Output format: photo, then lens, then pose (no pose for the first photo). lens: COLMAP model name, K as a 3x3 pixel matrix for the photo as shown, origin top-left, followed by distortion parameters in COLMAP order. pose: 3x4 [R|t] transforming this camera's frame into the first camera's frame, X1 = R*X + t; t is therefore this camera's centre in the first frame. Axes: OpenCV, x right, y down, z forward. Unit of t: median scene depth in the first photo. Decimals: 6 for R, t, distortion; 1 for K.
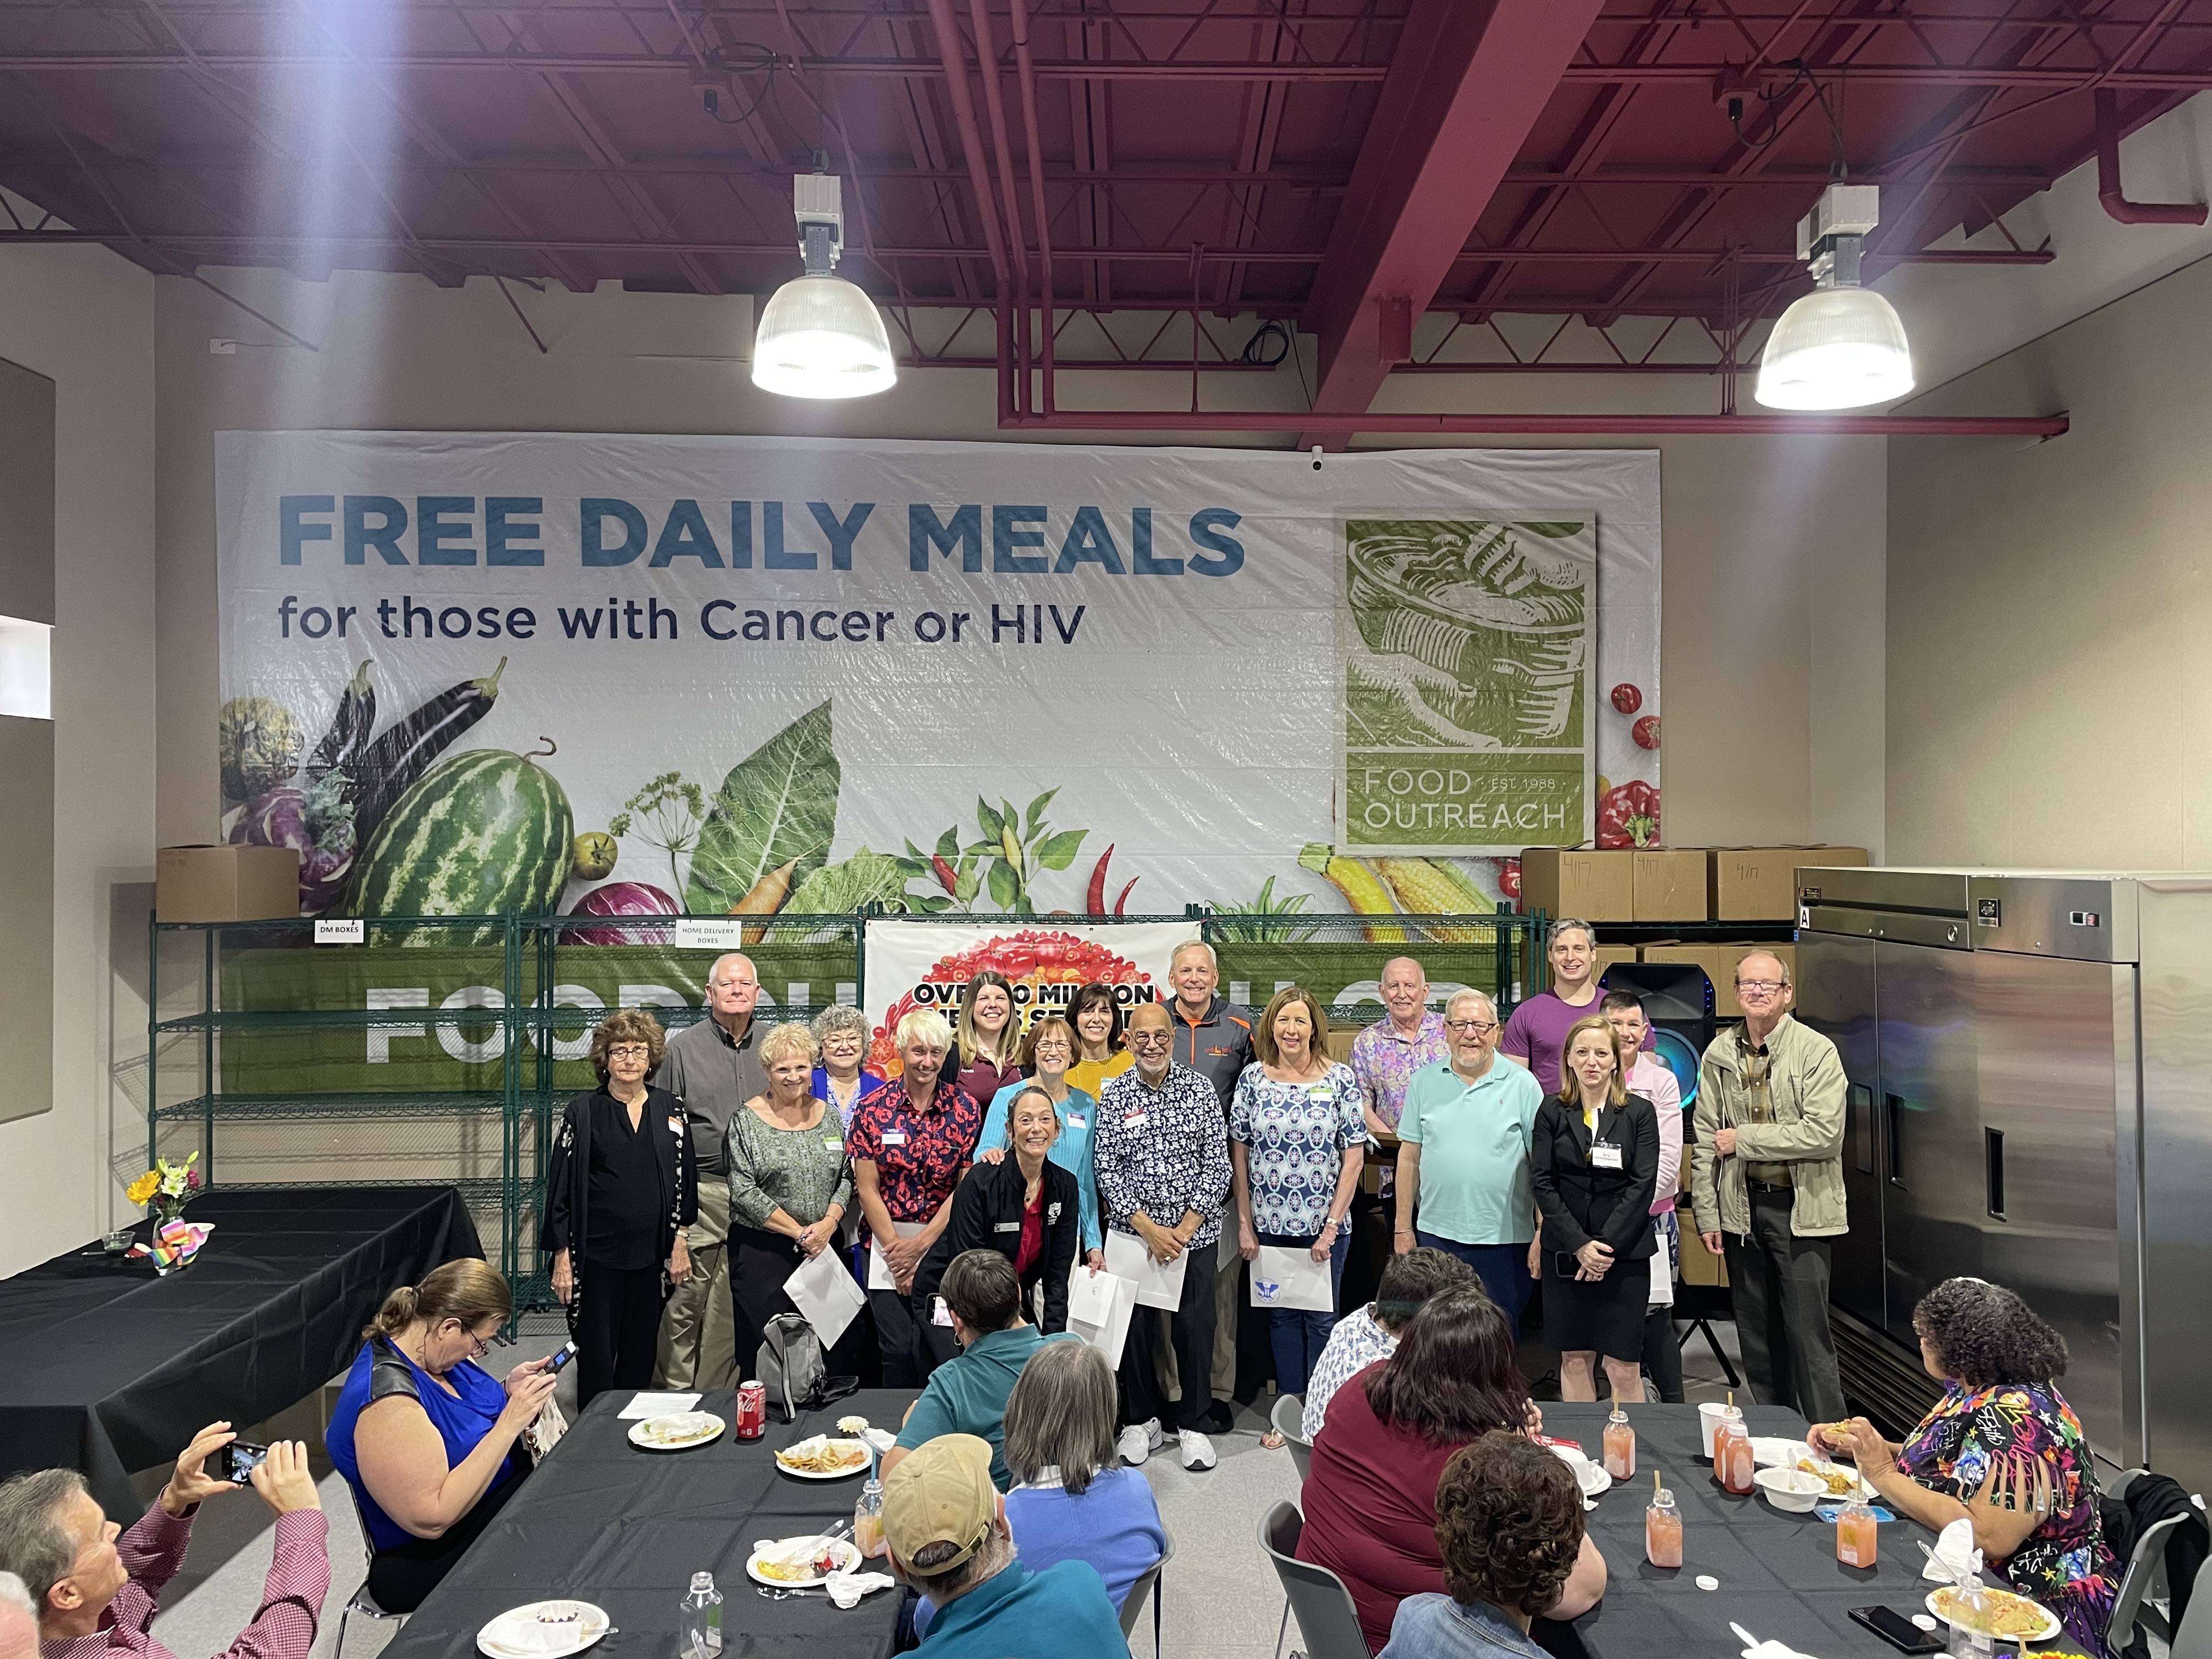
lens RADIAL K [[1721.2, 0, 1119.6], [0, 1721.2, 832.1], [0, 0, 1]] dist [0.003349, -0.006315]
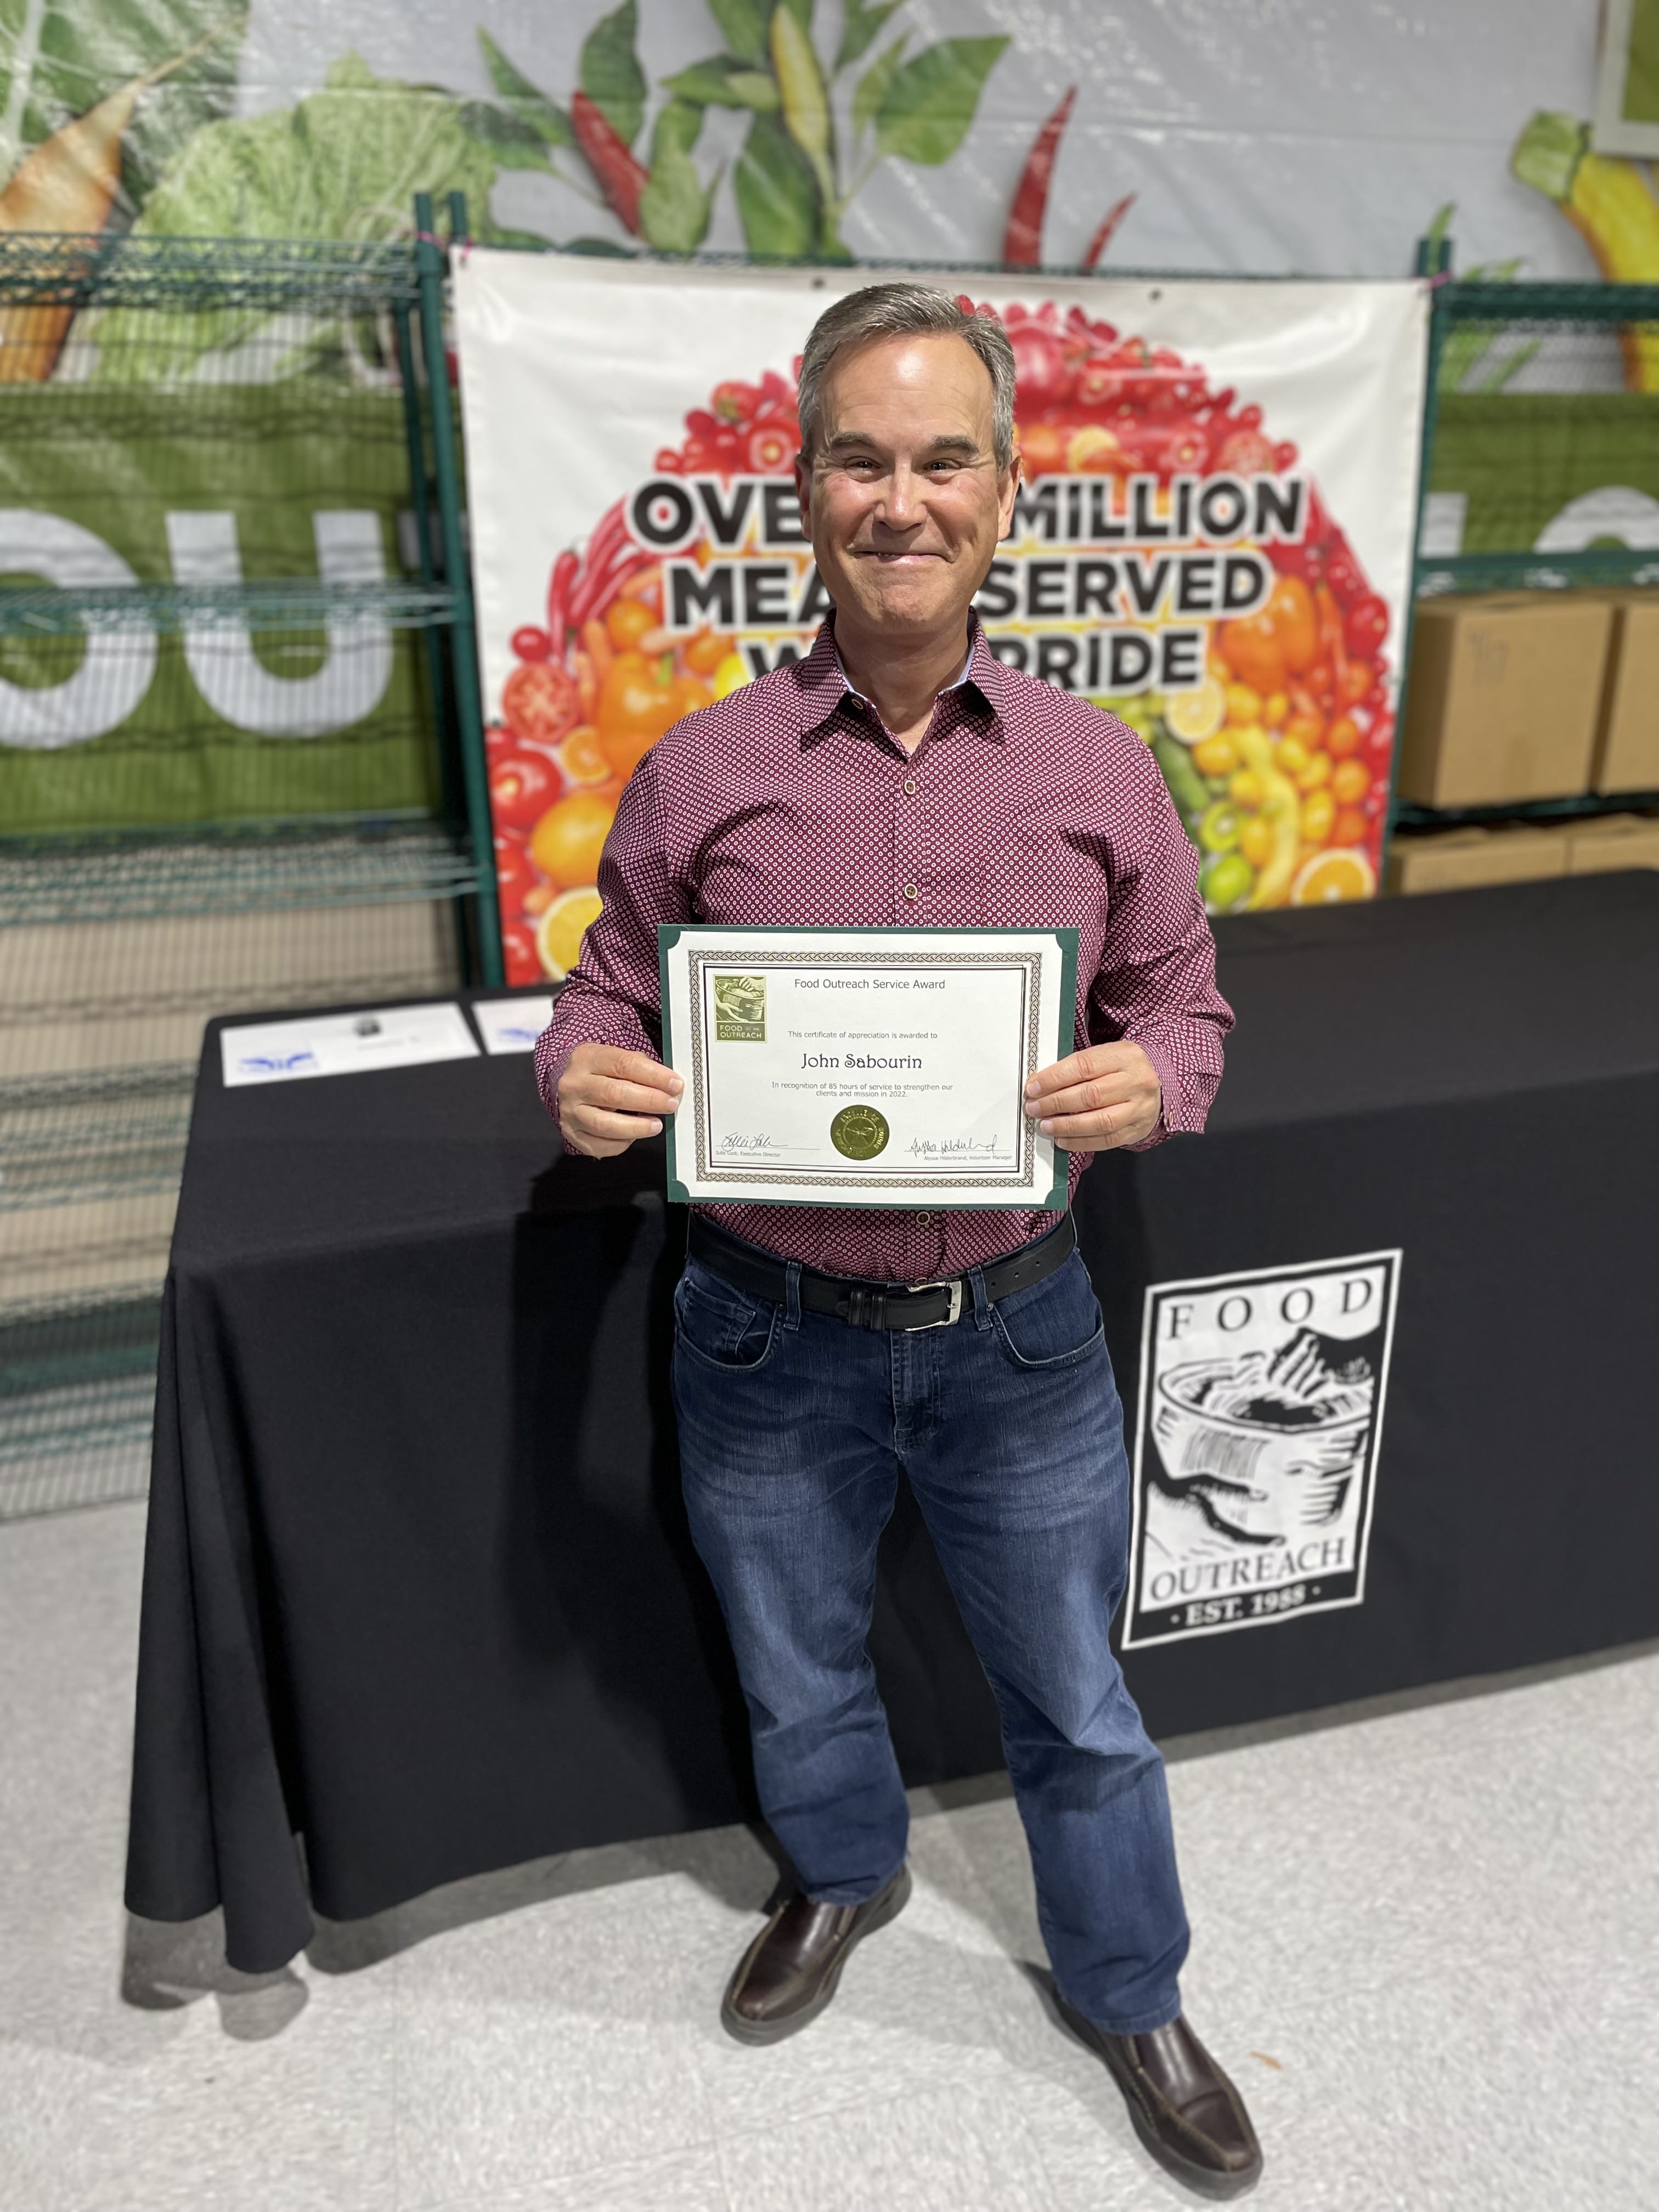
lens RADIAL K [[1721.2, 0, 839.4], [0, 1721.2, 1101.5], [0, 0, 1]] dist [0.003349, -0.006315]
pose [[0.970308, -0.094347, 0.222711, -0.150433], [0.011676, 0.937982, 0.346487, 0.080149], [-0.241589, -0.333599, 0.911234, 0.627309]]
